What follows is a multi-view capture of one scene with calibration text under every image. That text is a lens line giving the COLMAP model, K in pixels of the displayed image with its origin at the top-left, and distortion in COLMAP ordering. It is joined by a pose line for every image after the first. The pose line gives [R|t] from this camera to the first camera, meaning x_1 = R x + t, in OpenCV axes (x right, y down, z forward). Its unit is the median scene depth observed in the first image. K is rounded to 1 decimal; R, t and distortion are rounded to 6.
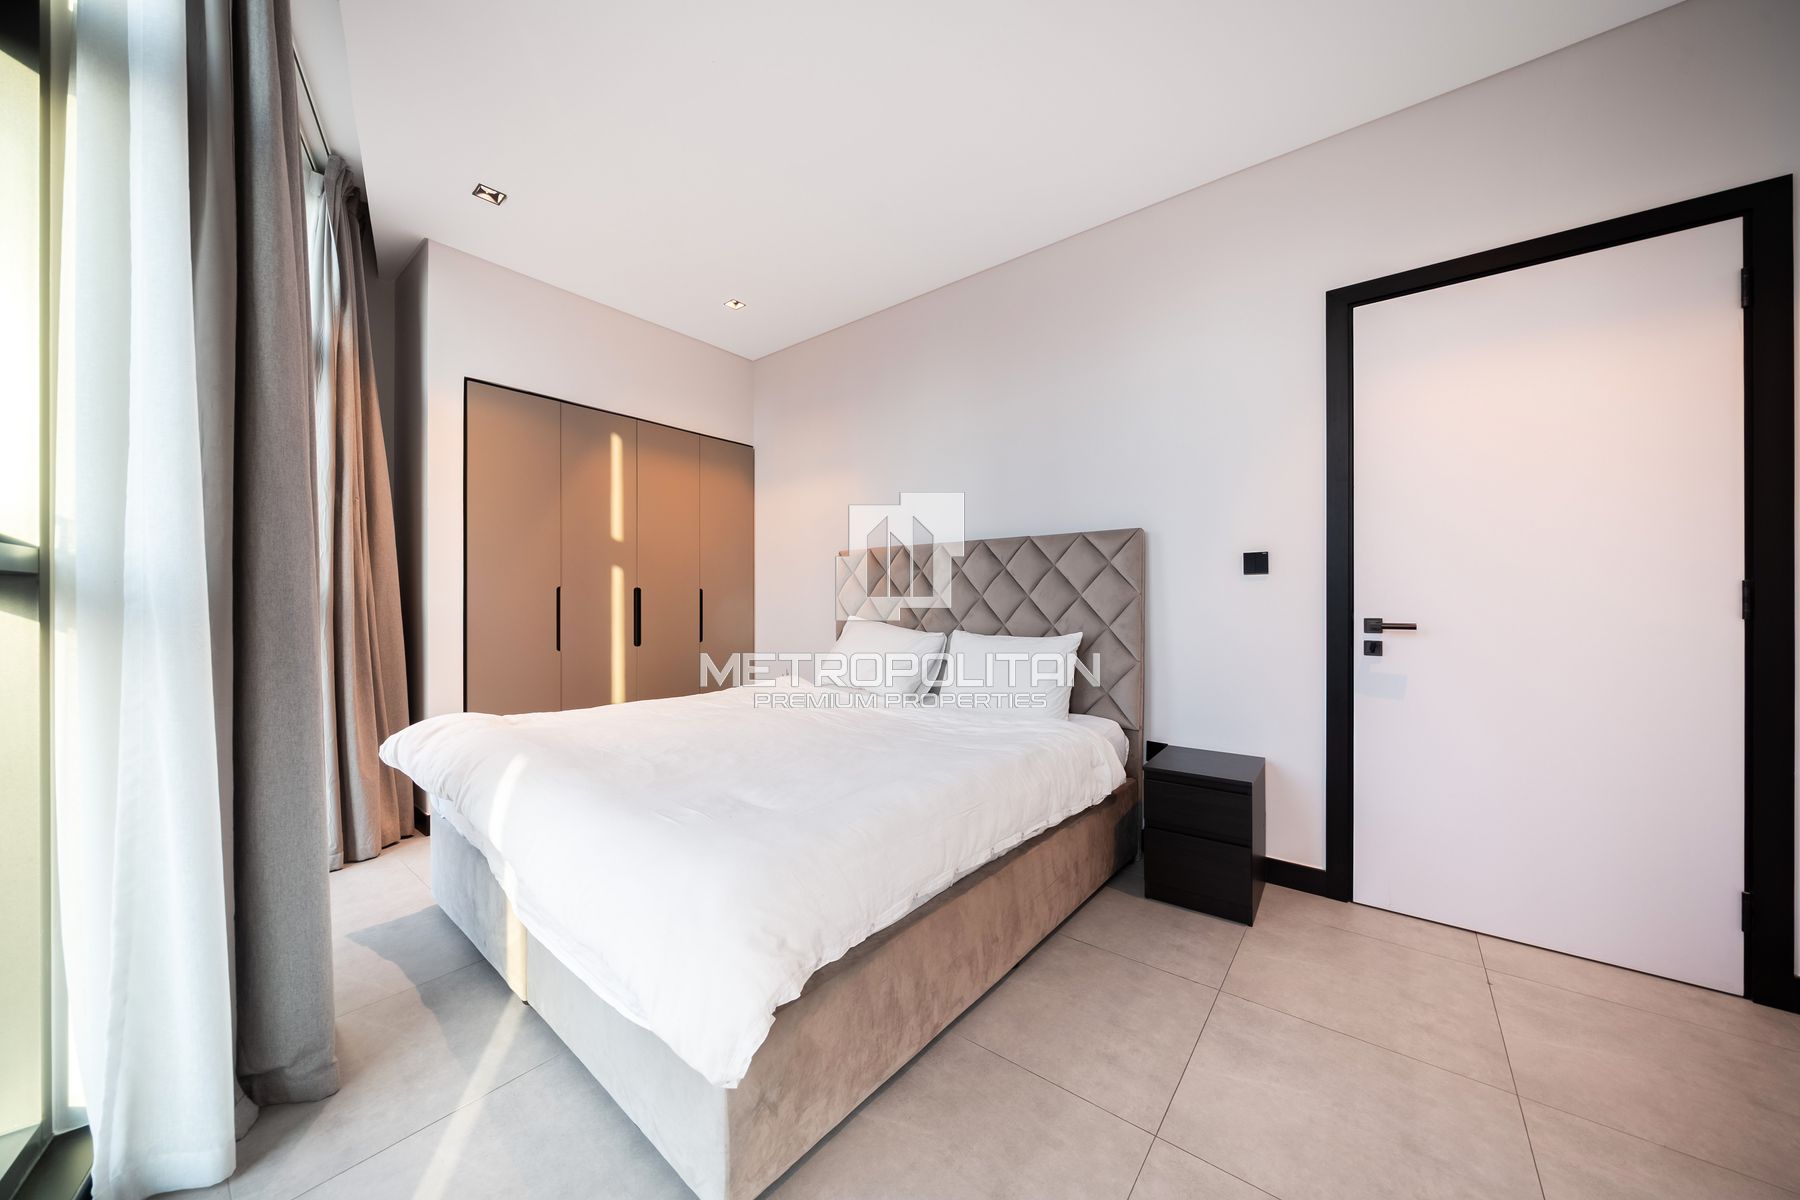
lens RADIAL K [[611.7, 0, 899.0], [0, 611.7, 601.3], [0, 0, 1]] dist [0.000154, -0.000106]
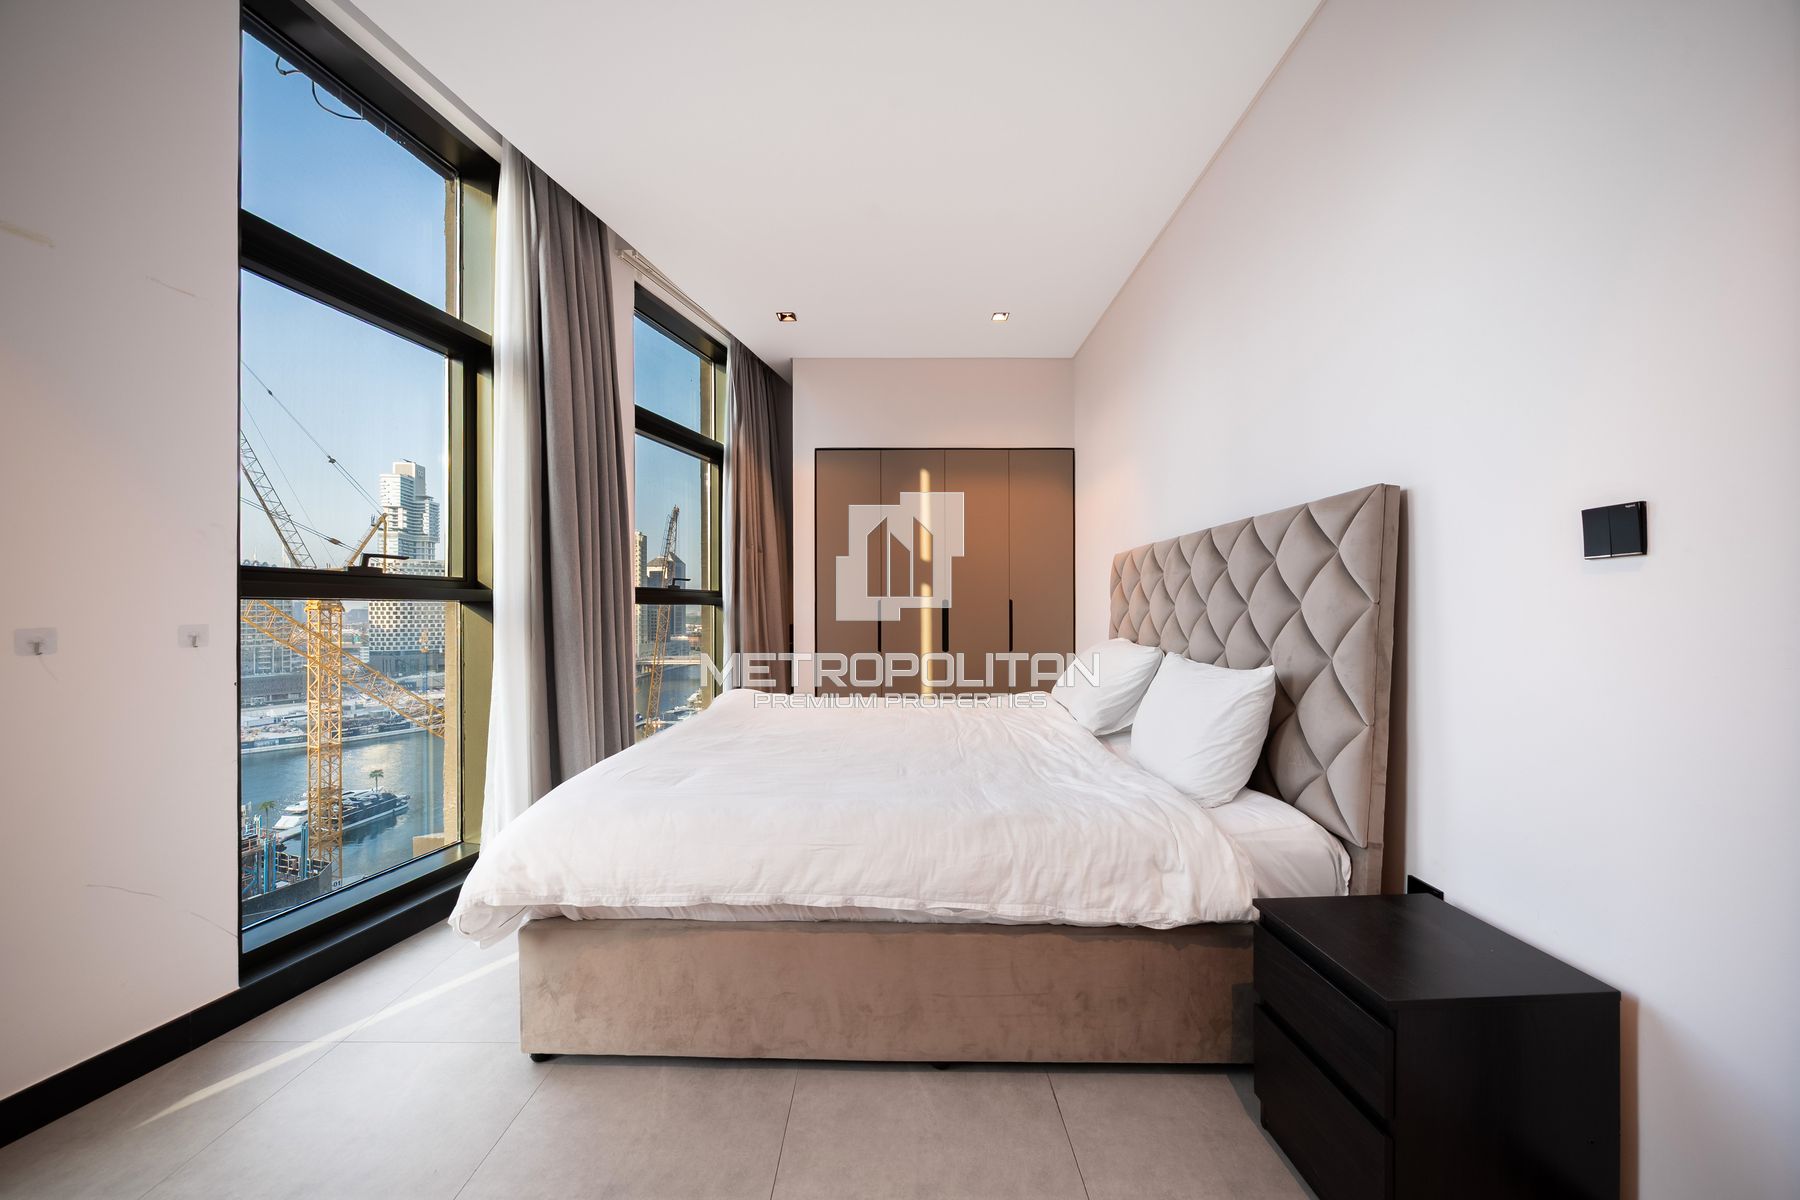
lens RADIAL K [[614.9, 0, 898.5], [0, 614.9, 610.0], [0, 0, 1]] dist [-0.001619, -0.000242]
pose [[0.628841, 0.002507, -0.777530, 0.575137], [-0.000815, 0.999996, 0.002565, -0.007959], [0.777534, -0.000979, 0.628841, 0.326789]]
